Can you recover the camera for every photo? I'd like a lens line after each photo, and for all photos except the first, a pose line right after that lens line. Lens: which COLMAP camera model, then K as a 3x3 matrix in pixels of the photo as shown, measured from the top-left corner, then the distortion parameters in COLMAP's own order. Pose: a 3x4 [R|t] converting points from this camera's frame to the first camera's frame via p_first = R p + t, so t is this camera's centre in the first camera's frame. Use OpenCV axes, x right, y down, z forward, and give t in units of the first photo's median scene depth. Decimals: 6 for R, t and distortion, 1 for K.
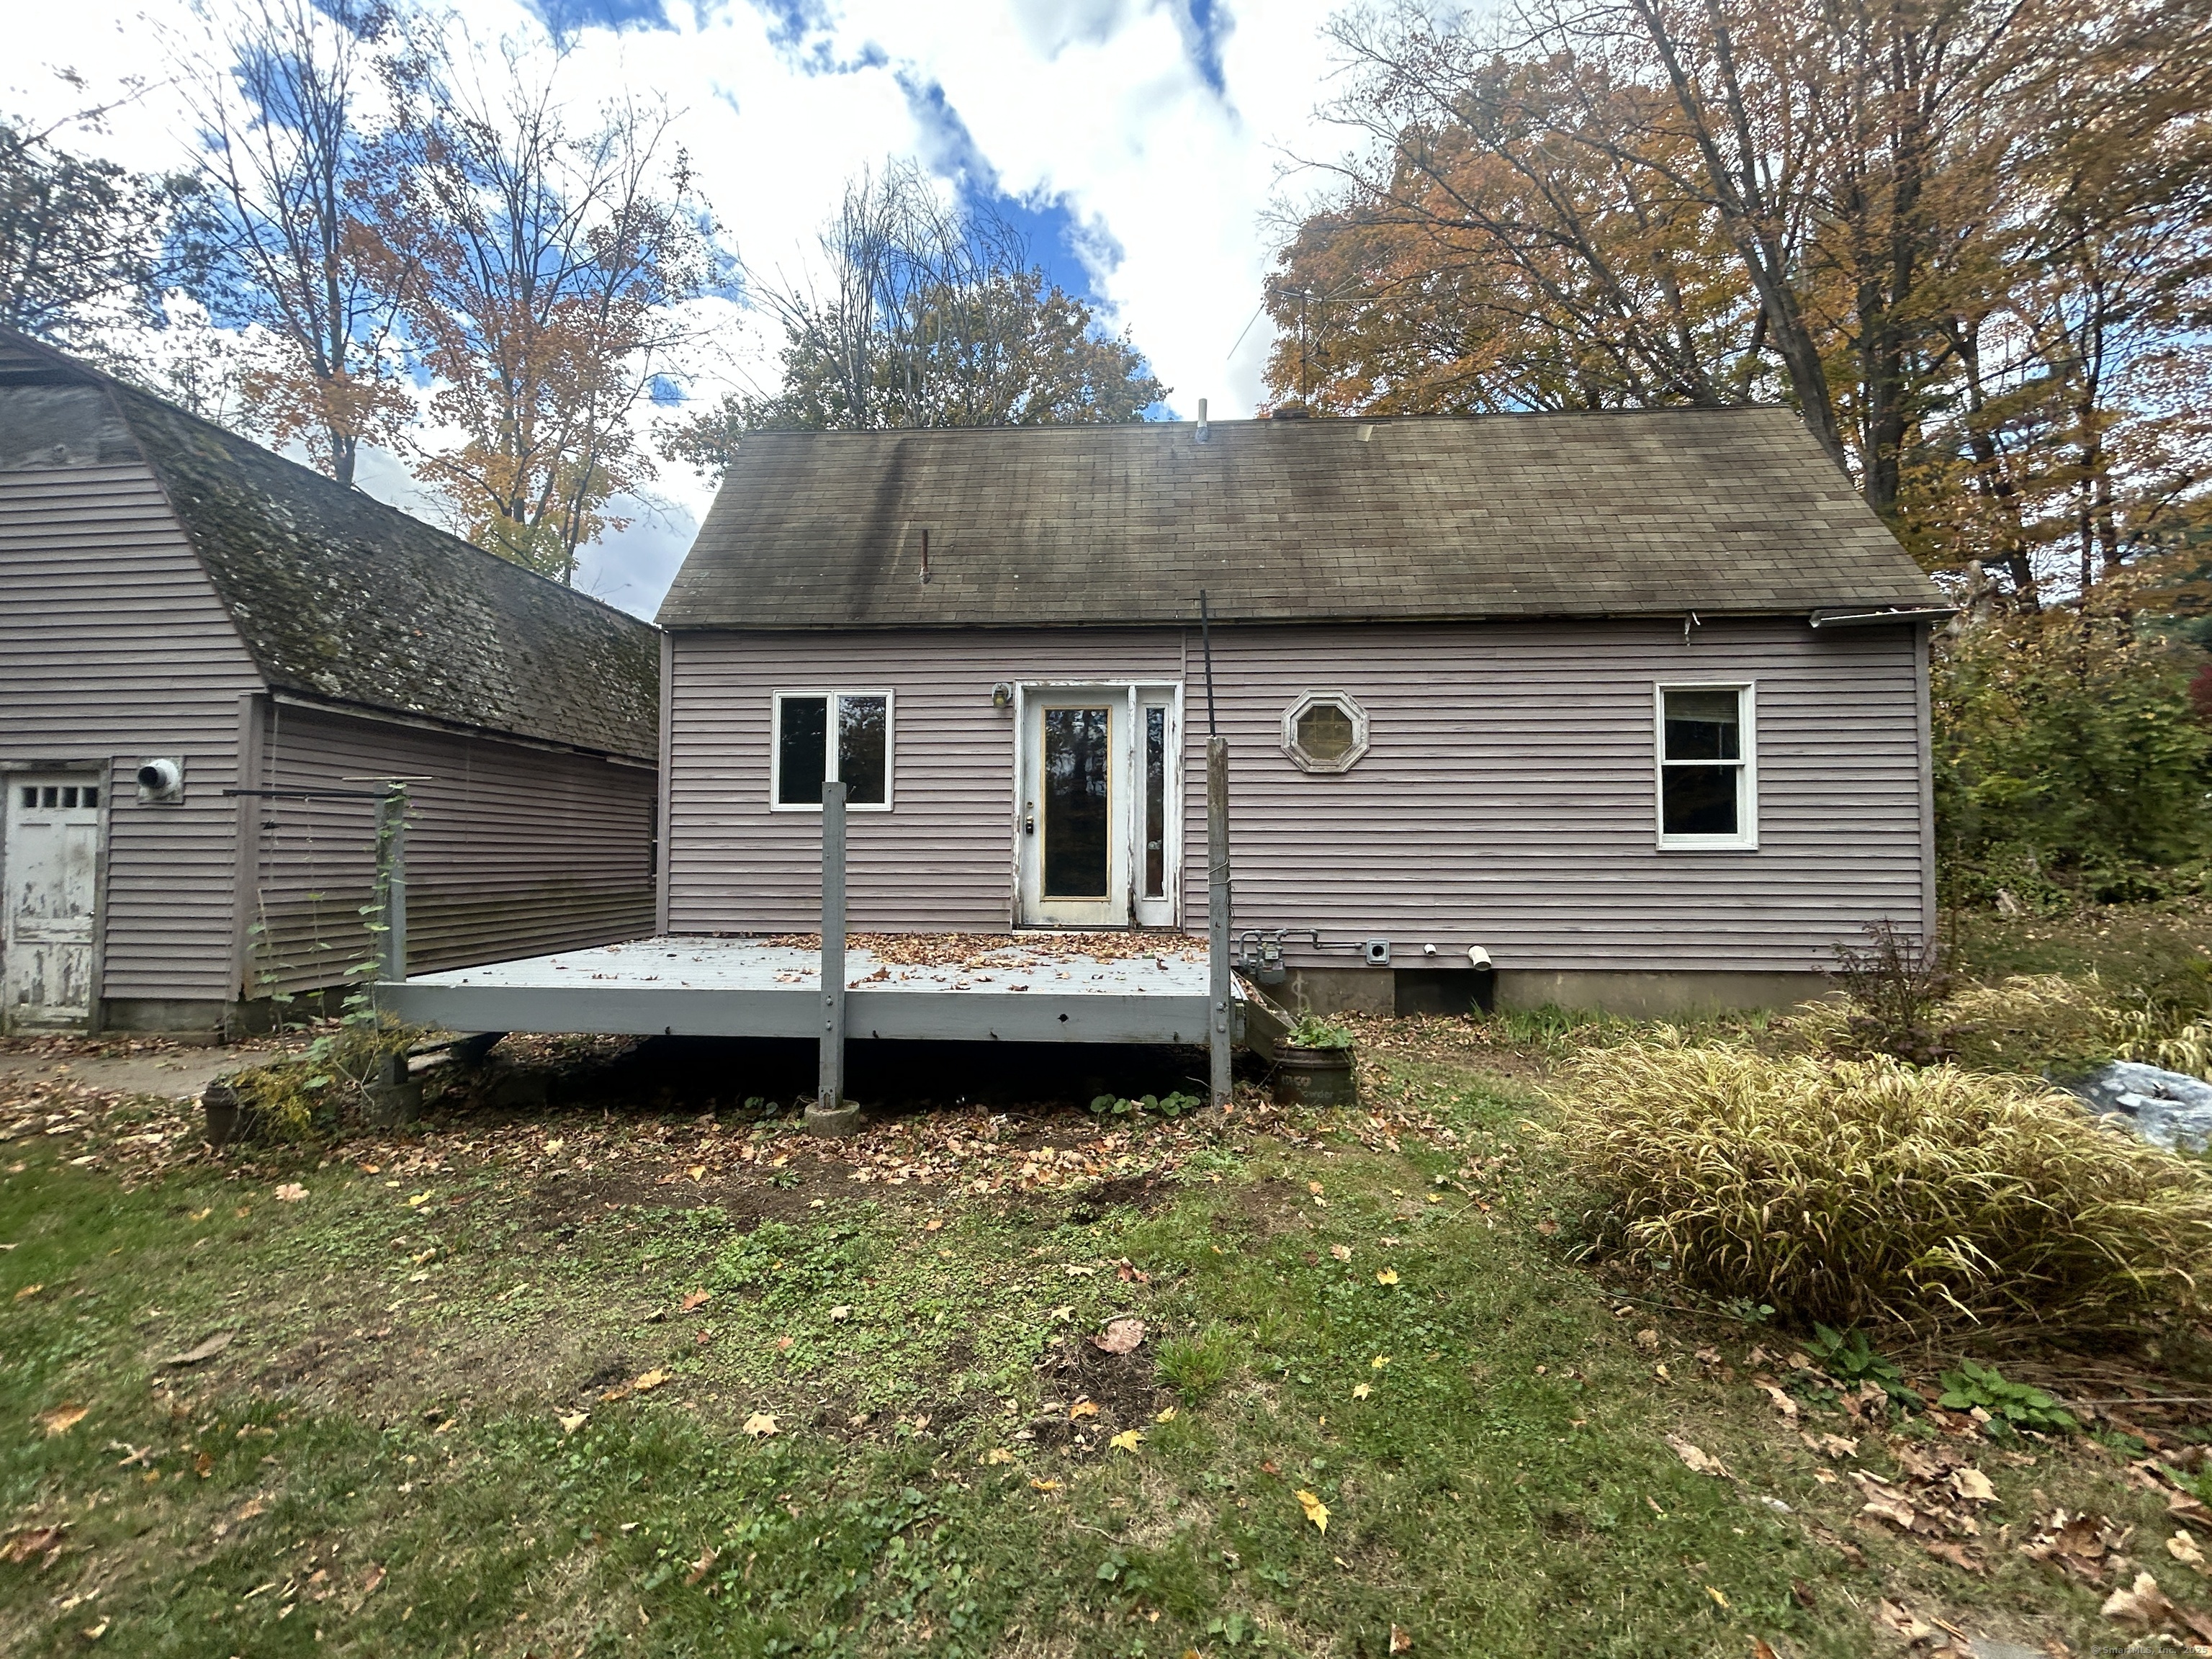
lens RADIAL K [[886.8, 0, 1099.5], [0, 886.8, 828.0], [0, 0, 1]] dist [-0.003214, 0.001104]
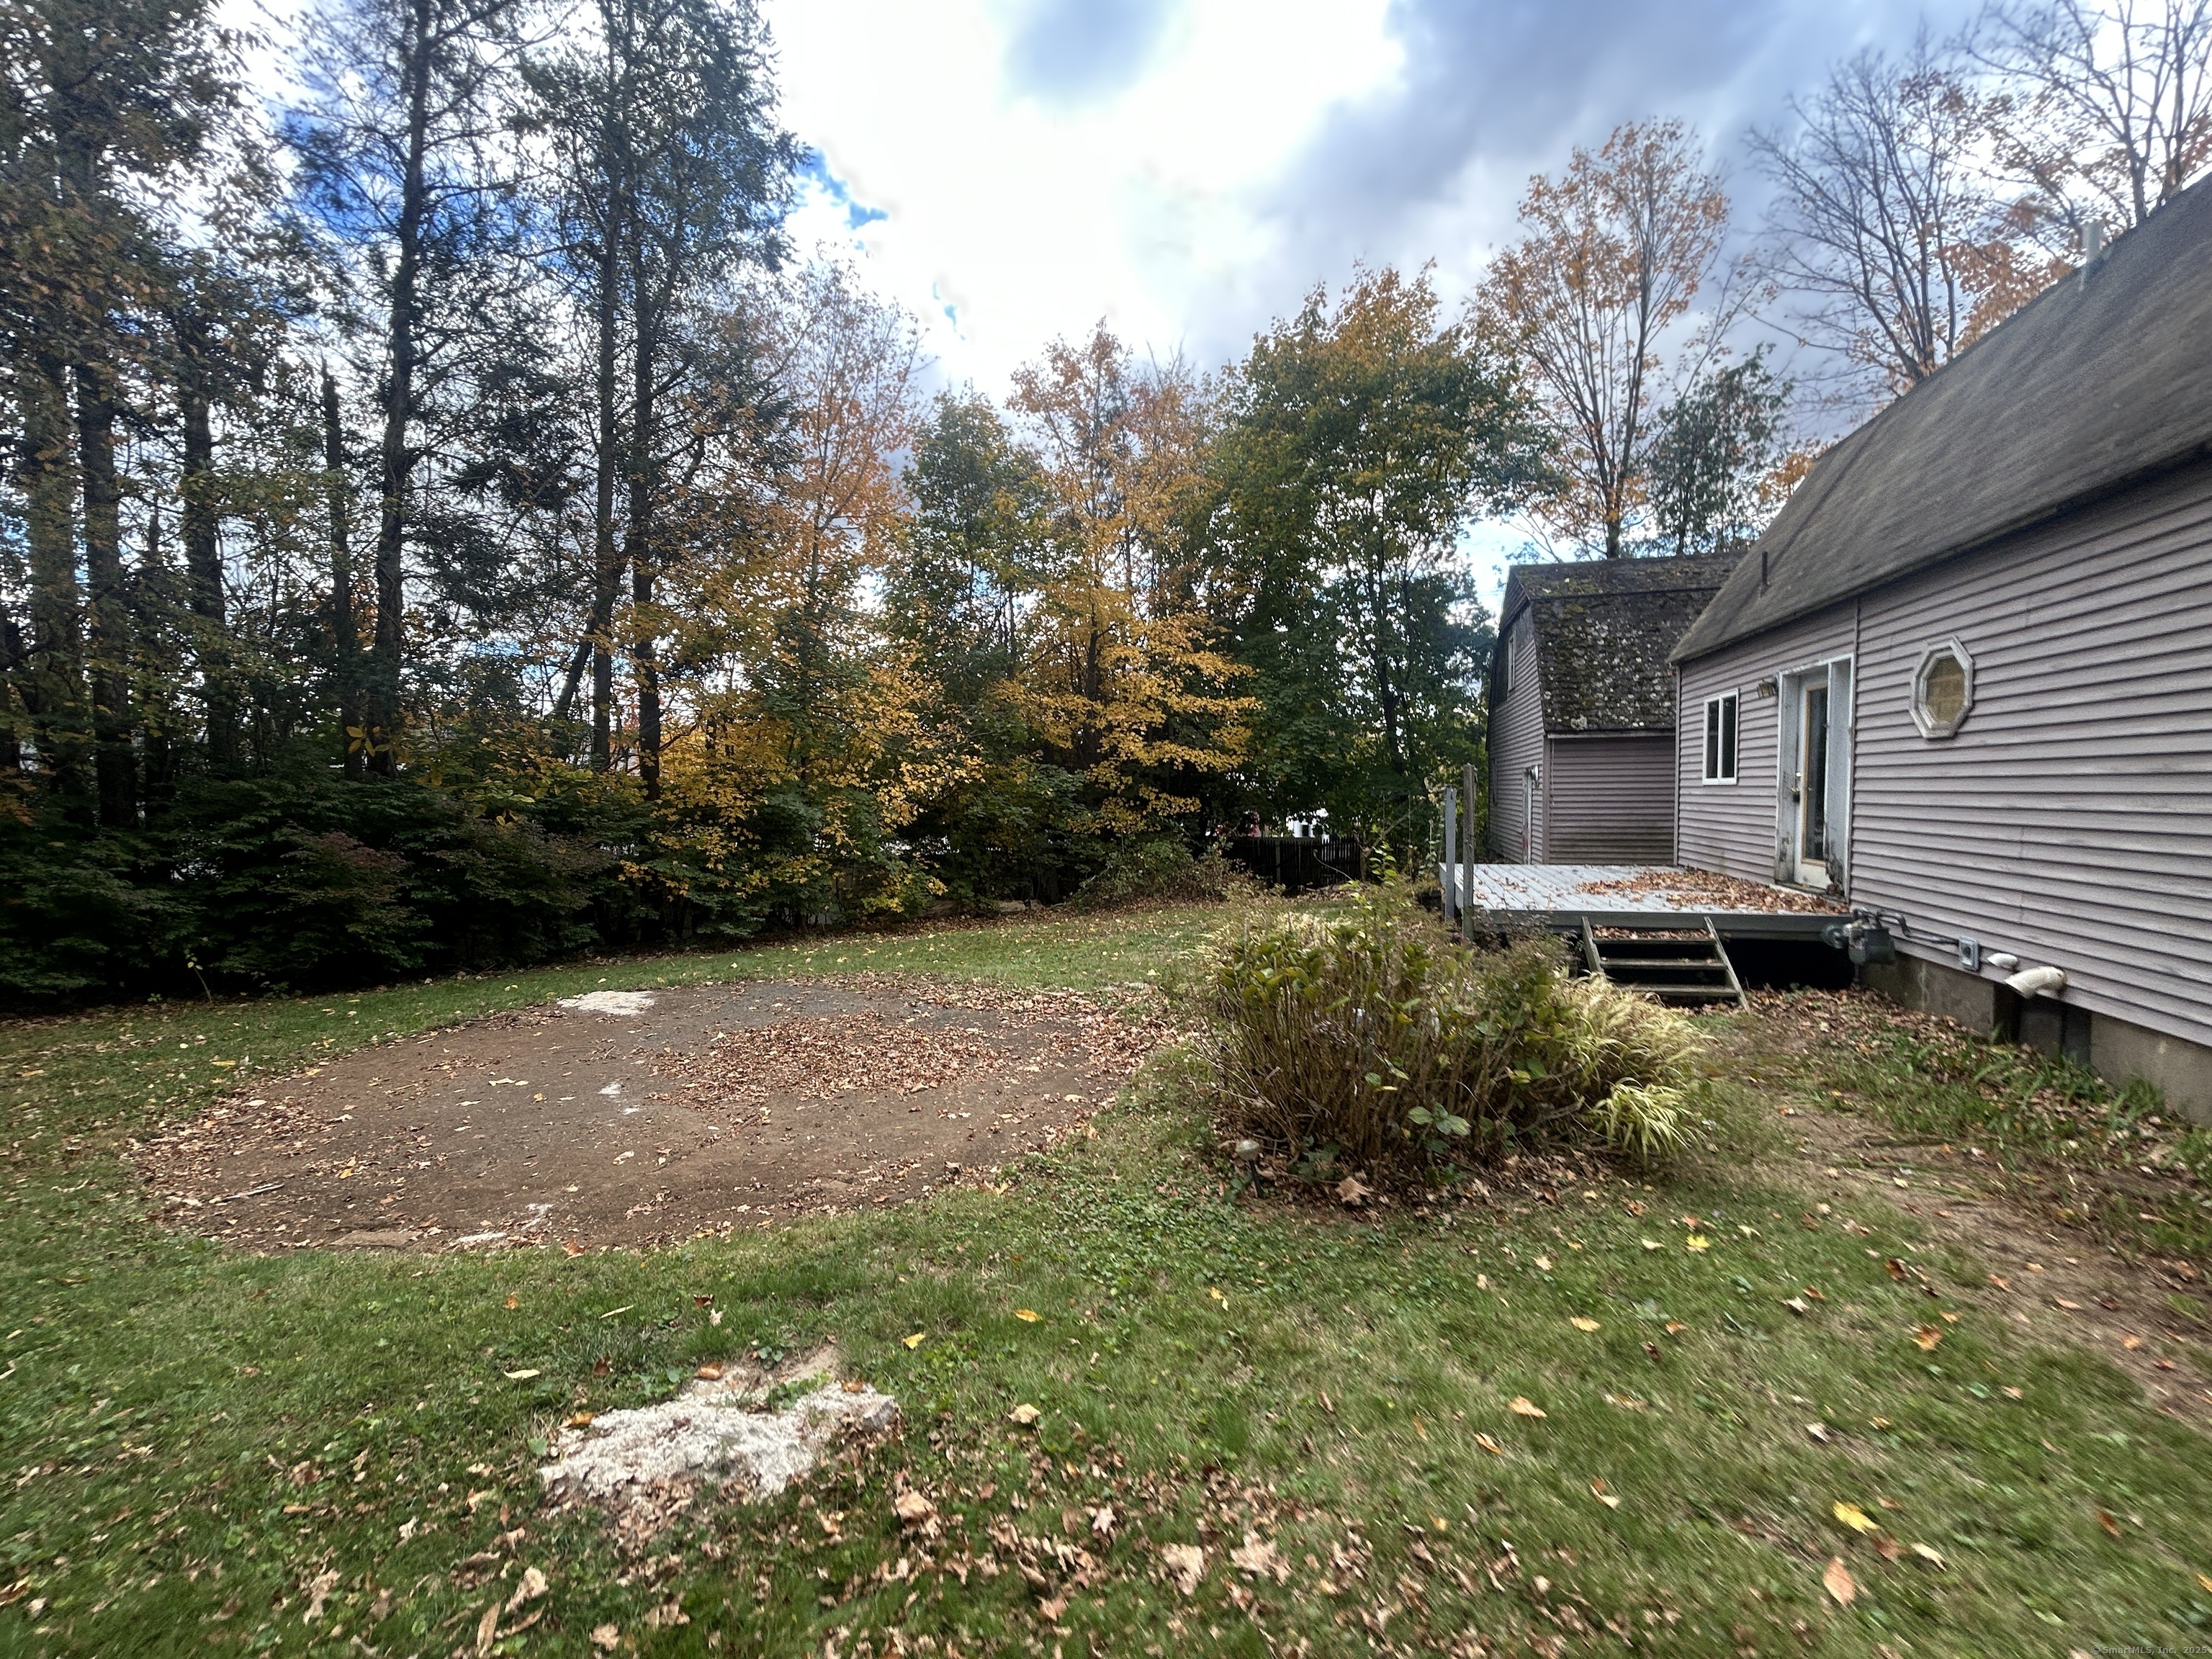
lens RADIAL K [[886.8, 0, 1099.5], [0, 886.8, 828.0], [0, 0, 1]] dist [-0.003214, 0.001104]
pose [[-0.233400, 0.040859, -0.971522, 1.266326], [0.040276, 0.998666, 0.032325, -0.034528], [0.971546, -0.031584, -0.234734, 0.400123]]
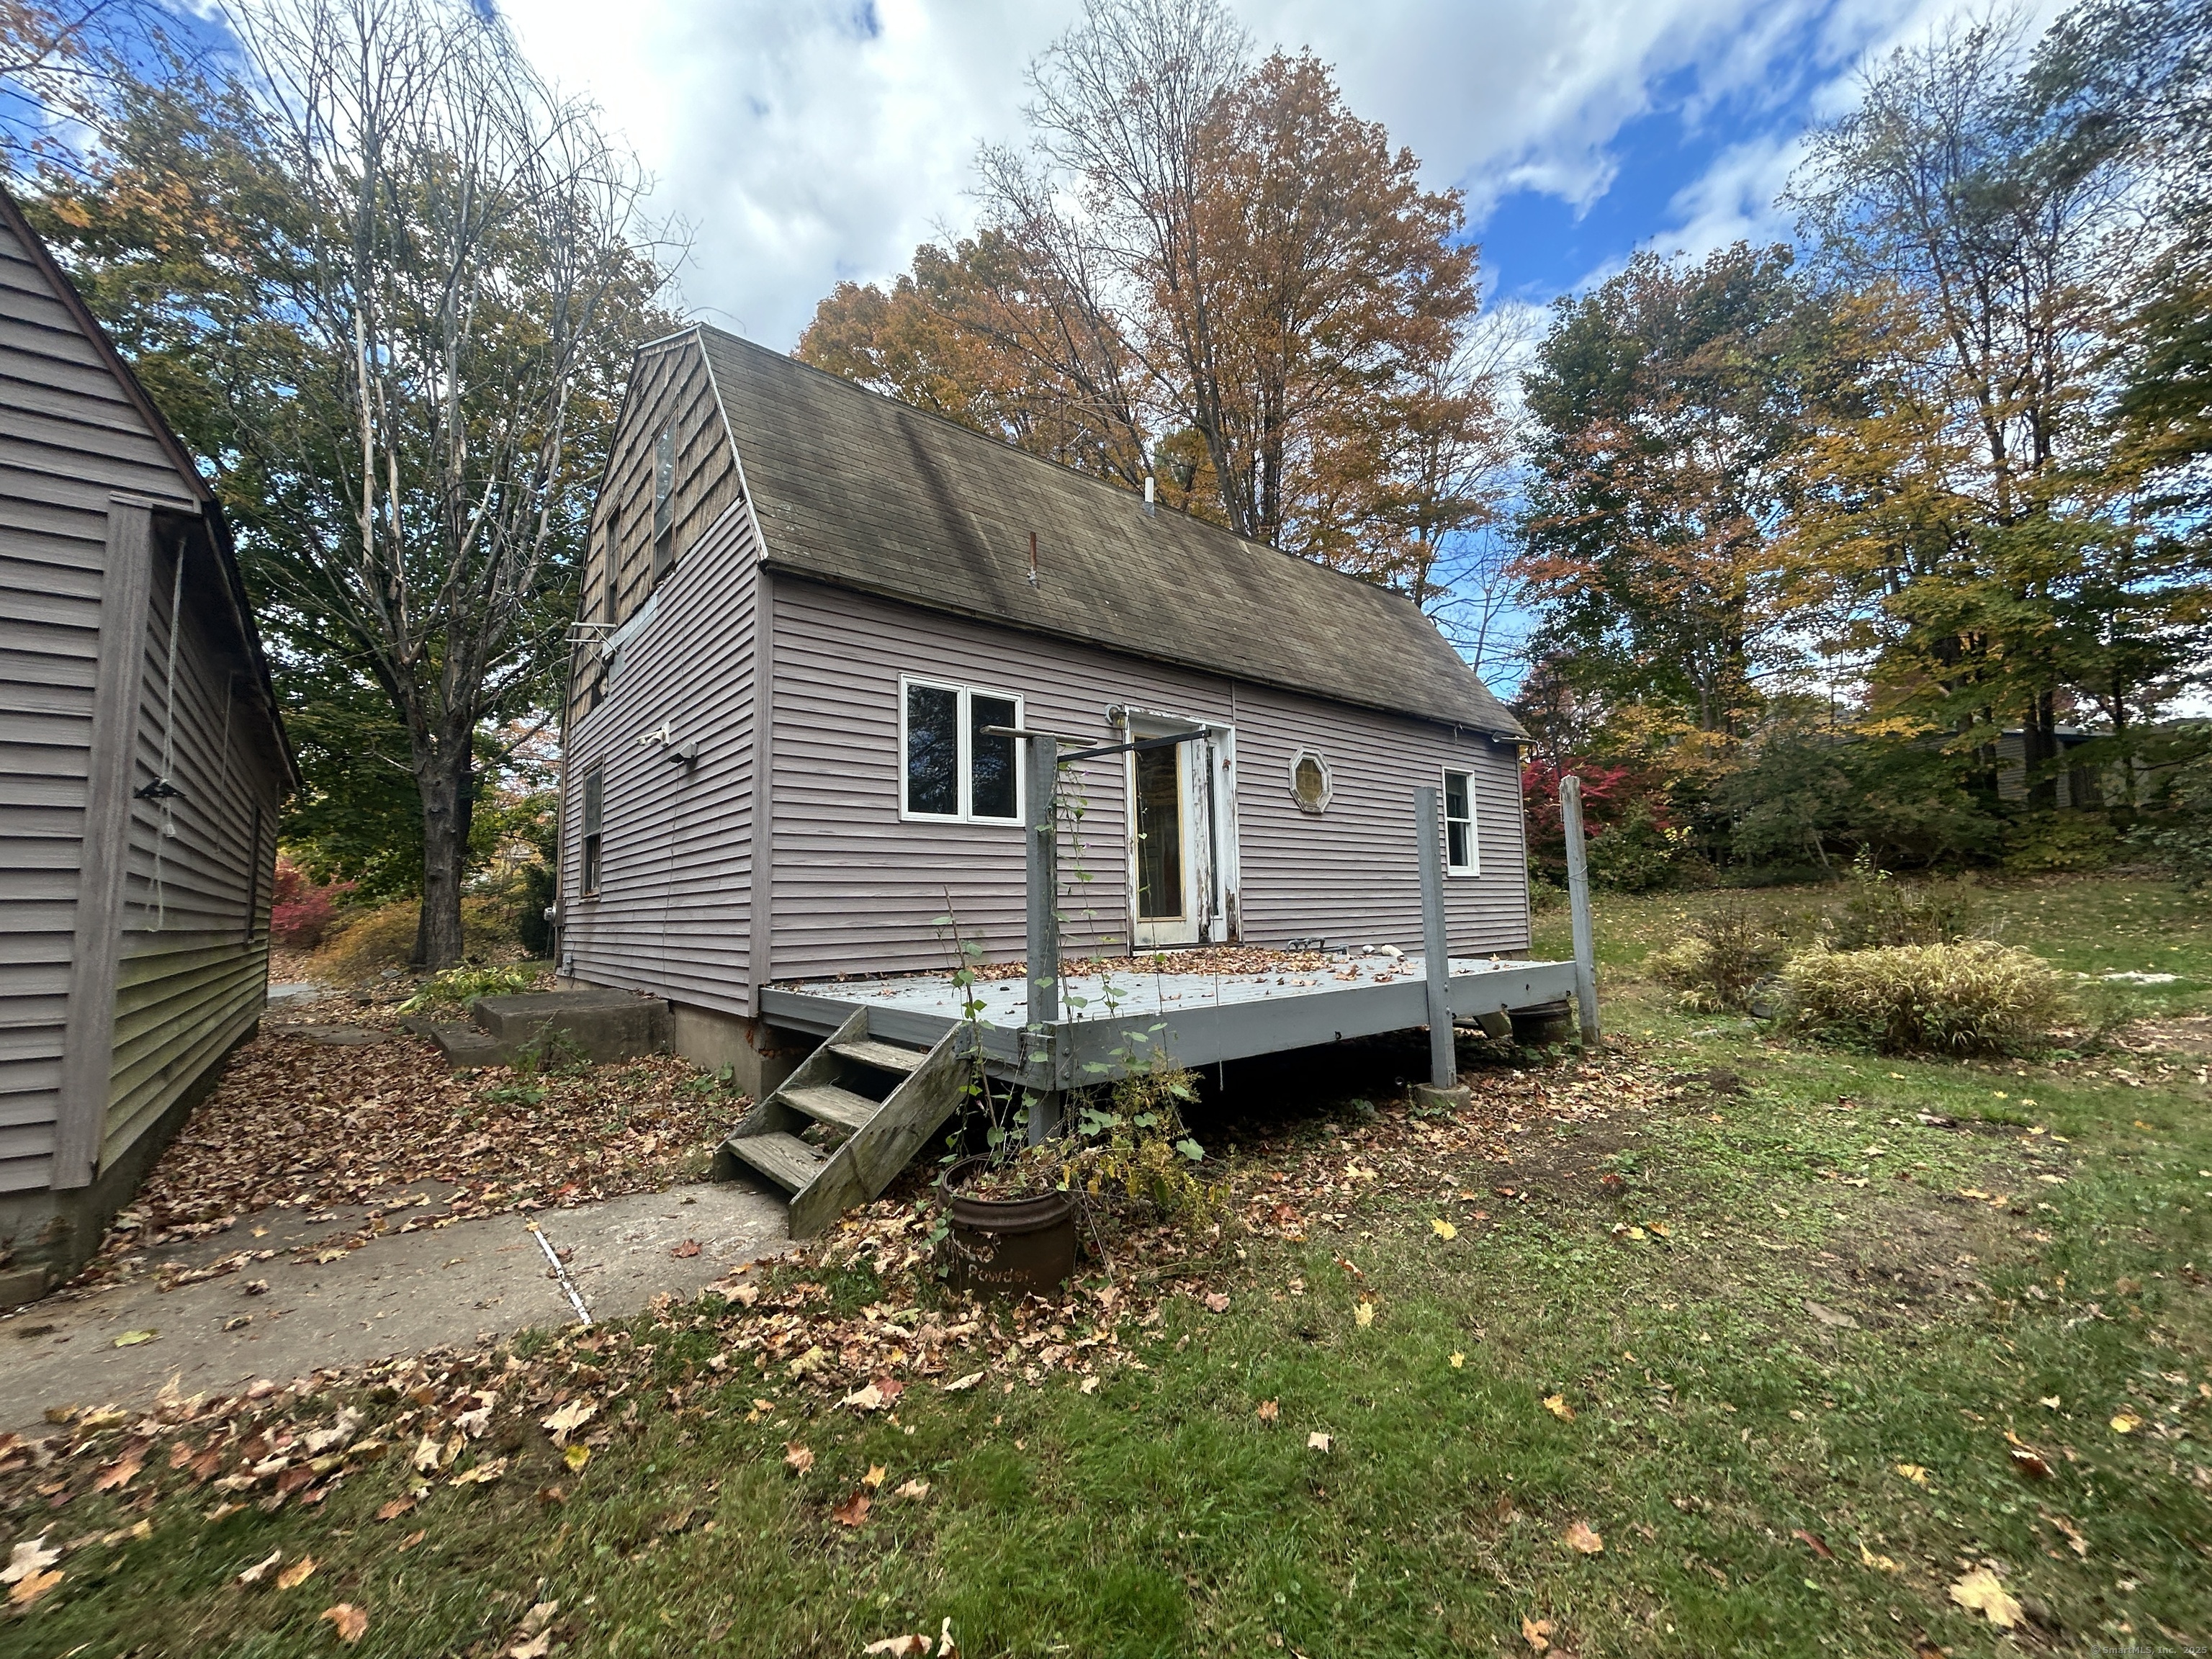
lens RADIAL K [[886.8, 0, 1099.5], [0, 886.8, 828.0], [0, 0, 1]] dist [-0.003214, 0.001104]
pose [[0.727201, 0.046713, 0.684833, -0.801858], [0.001360, 0.997582, -0.069489, 0.044918], [-0.686423, 0.051464, 0.725379, 0.291570]]
